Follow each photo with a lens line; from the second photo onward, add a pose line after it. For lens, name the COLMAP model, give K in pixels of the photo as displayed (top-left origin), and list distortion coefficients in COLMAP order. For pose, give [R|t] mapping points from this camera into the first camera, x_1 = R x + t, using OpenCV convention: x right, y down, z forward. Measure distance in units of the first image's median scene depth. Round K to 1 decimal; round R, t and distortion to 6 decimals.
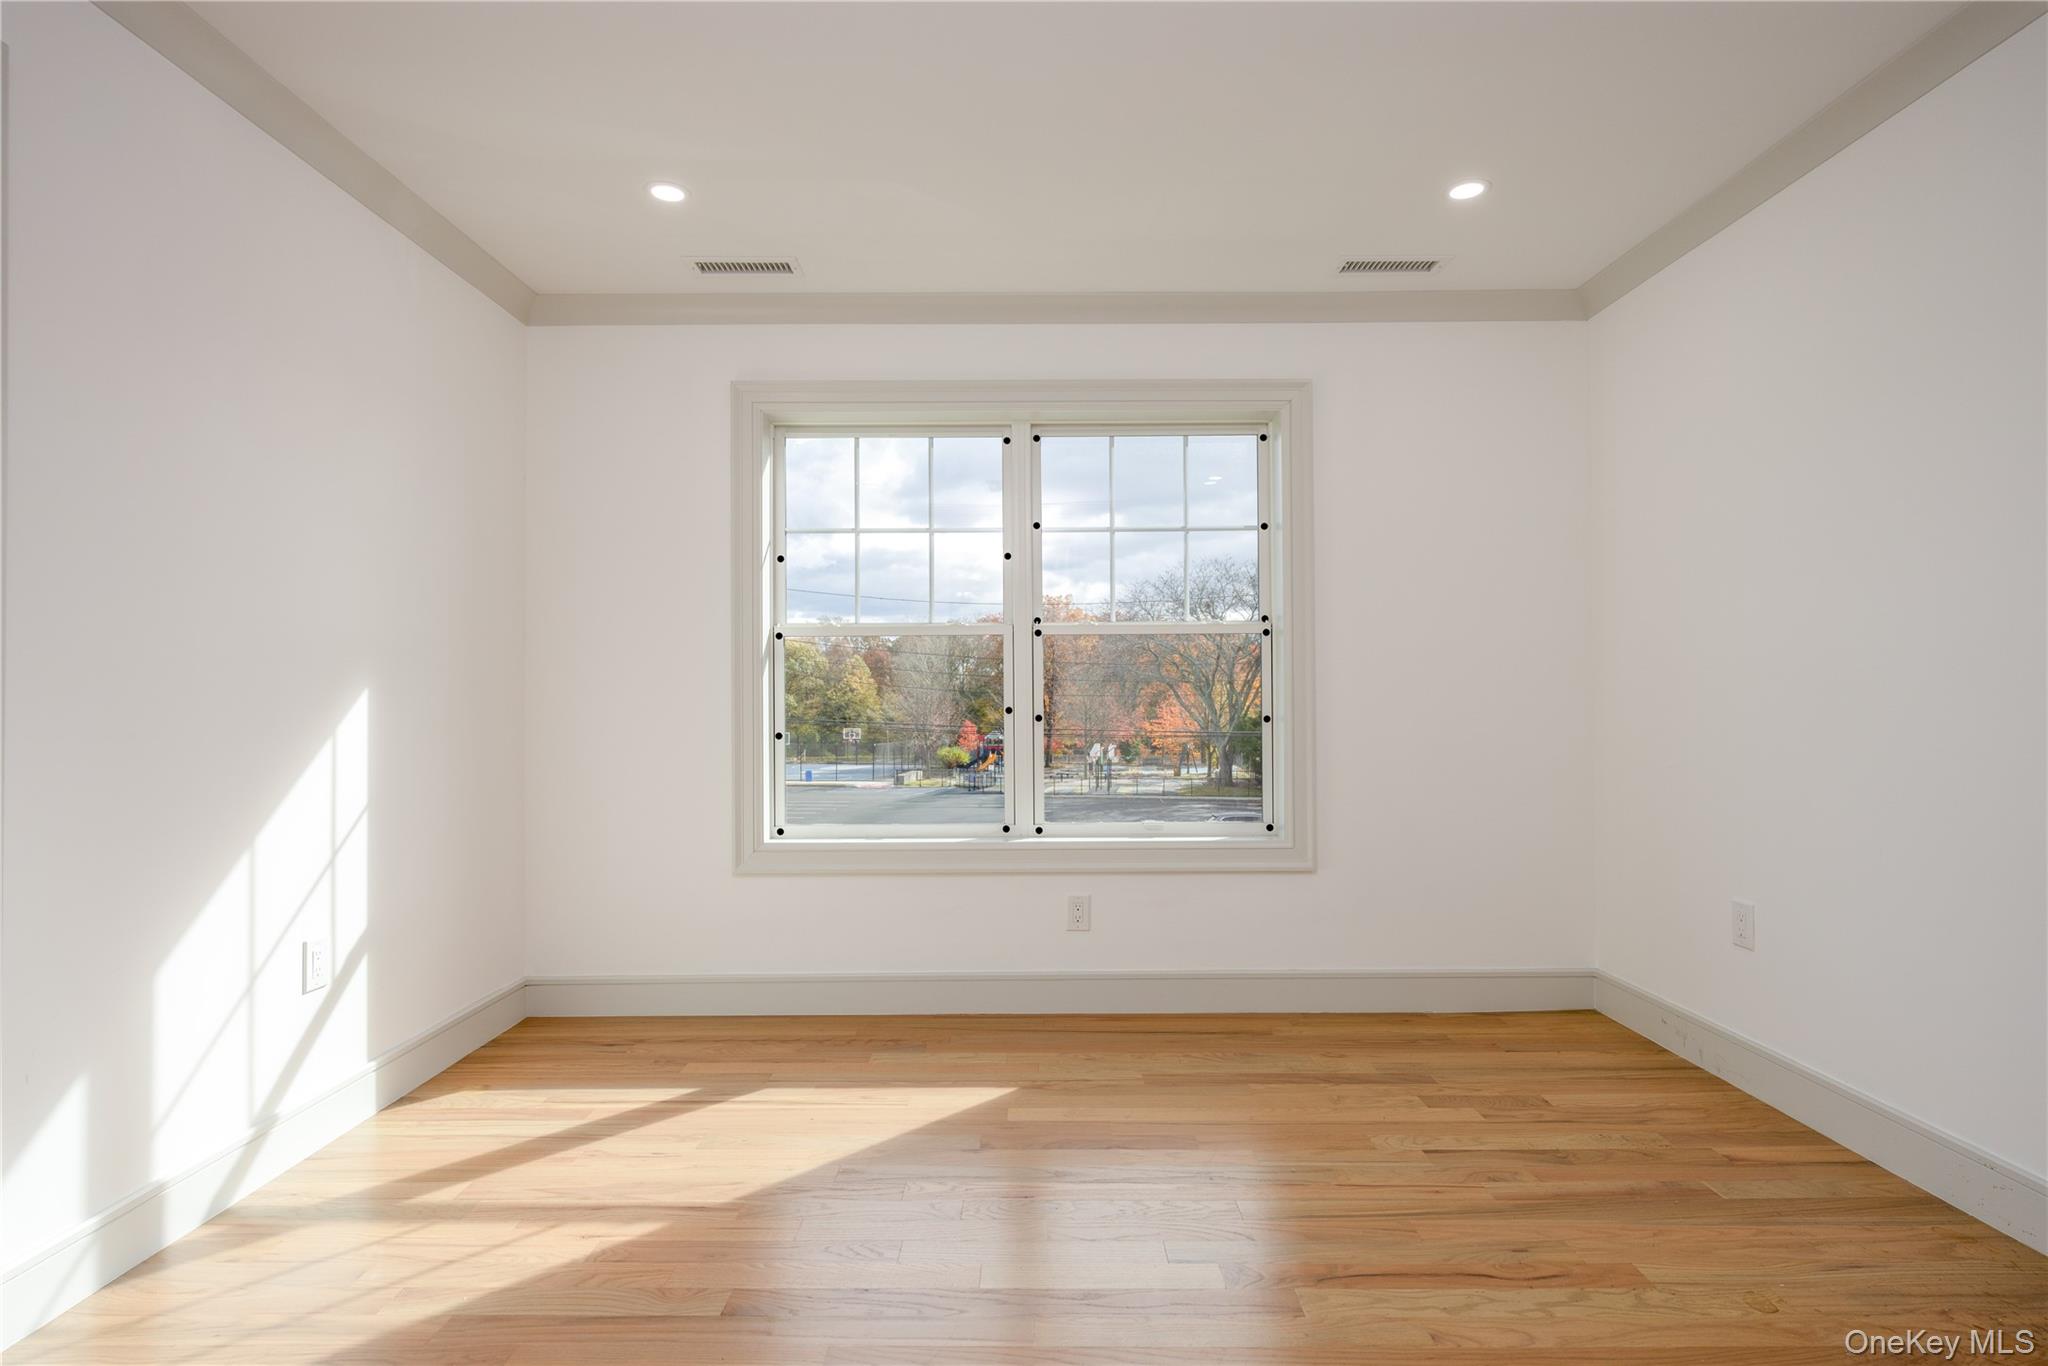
lens RADIAL K [[1036.3, 0, 1024.0], [0, 1036.3, 683.0], [0, 0, 1]] dist [-0.000700, -0.000062]
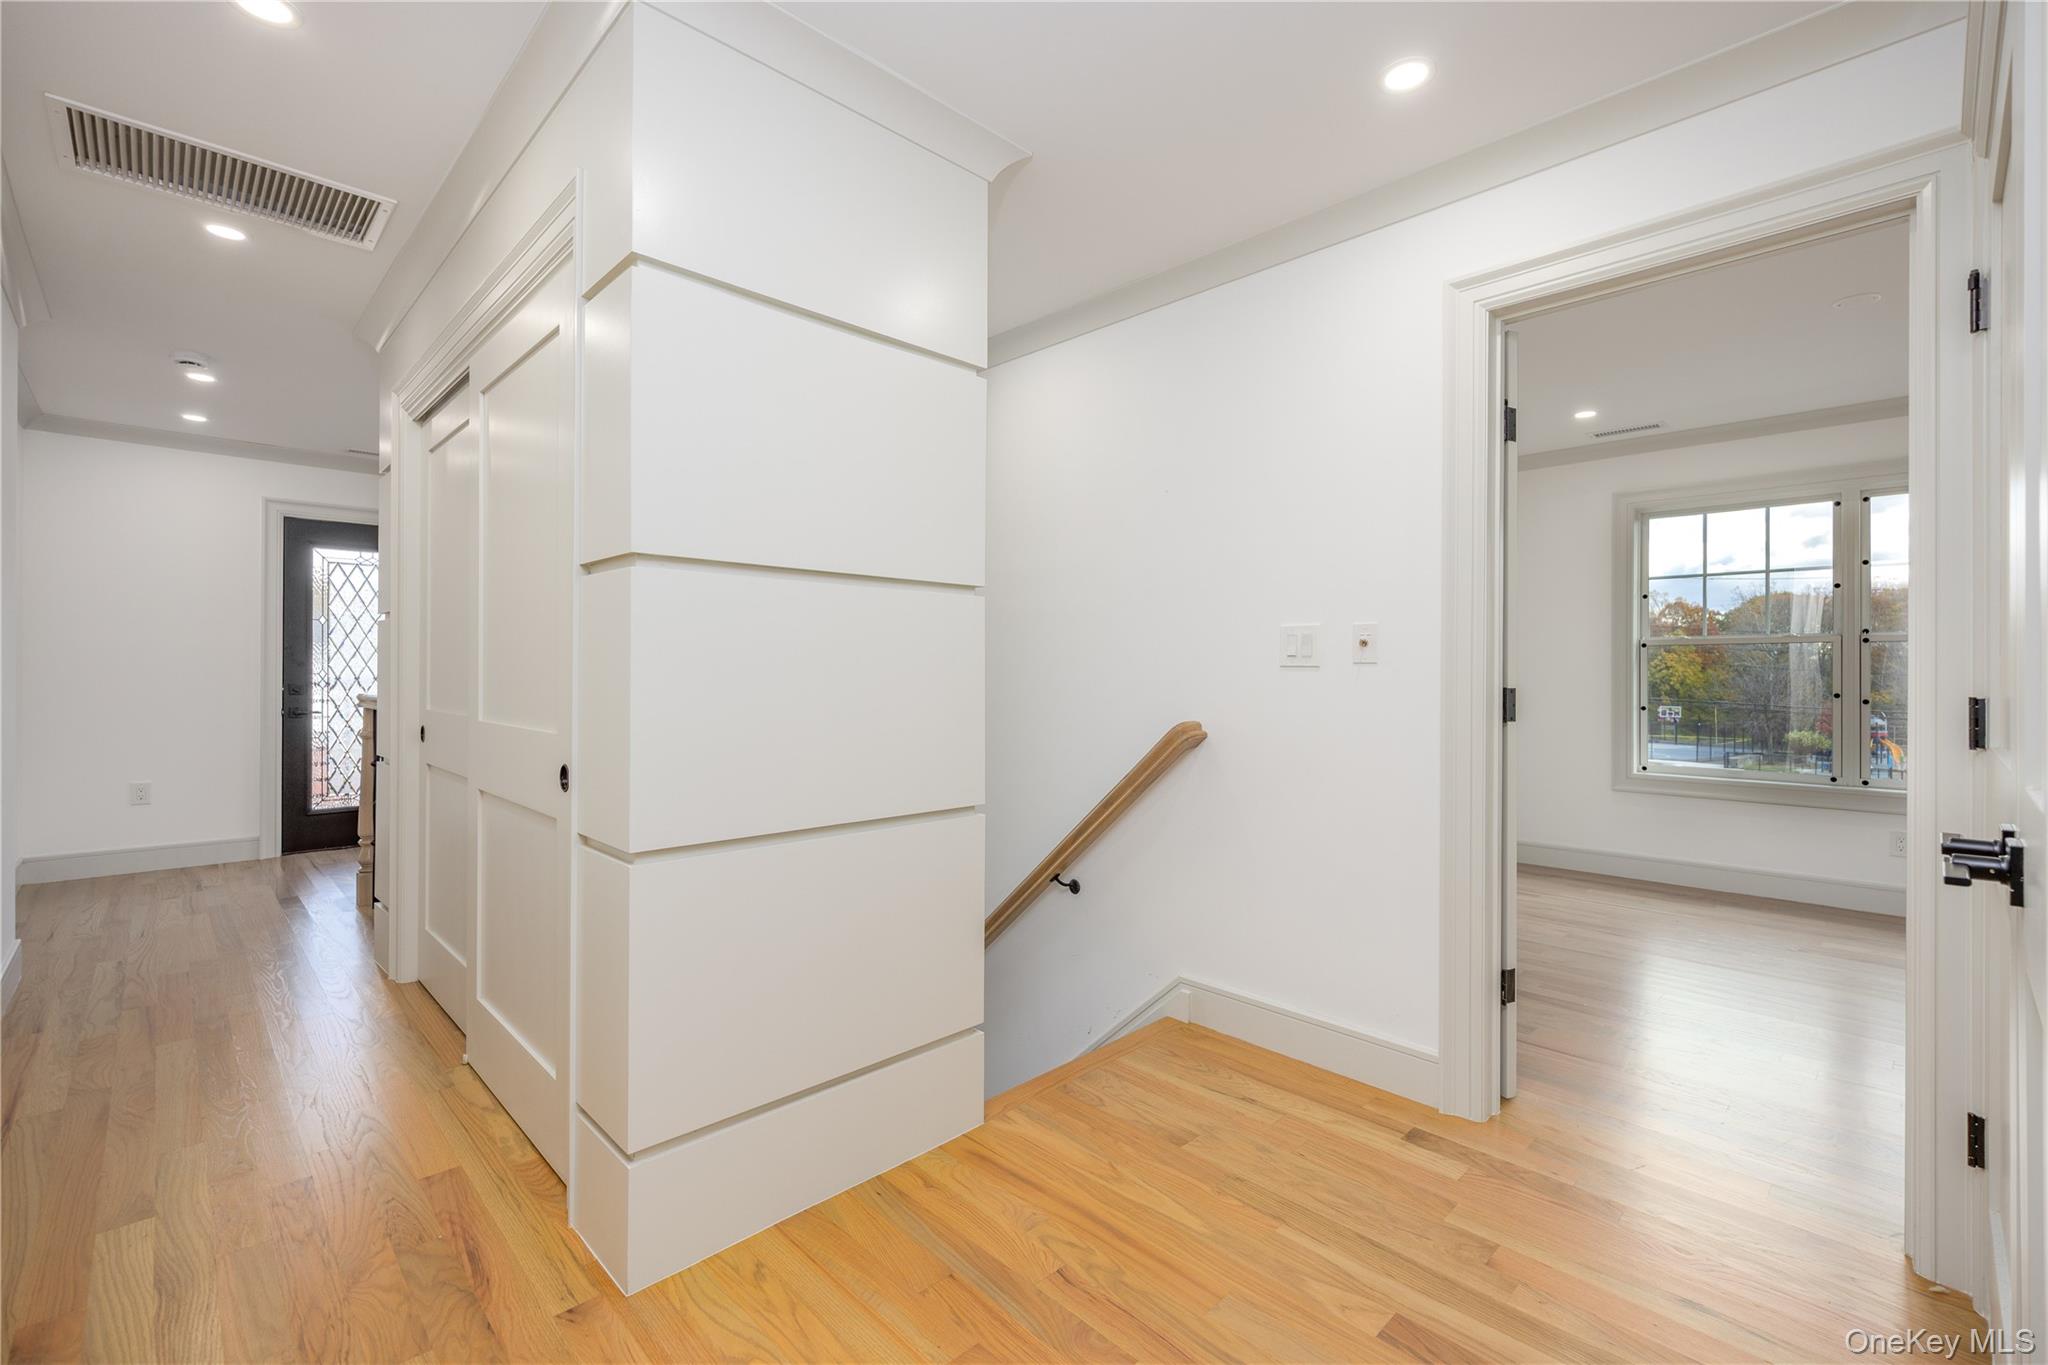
lens RADIAL K [[884.7, 0, 1049.6], [0, 884.7, 675.1], [0, 0, 1]] dist [-0.001783, -0.000283]
pose [[0.712814, 0.008920, -0.701297, 0.063963], [0.002190, 0.999886, 0.014943, -0.021823], [0.701350, -0.012187, 0.712713, -0.602794]]
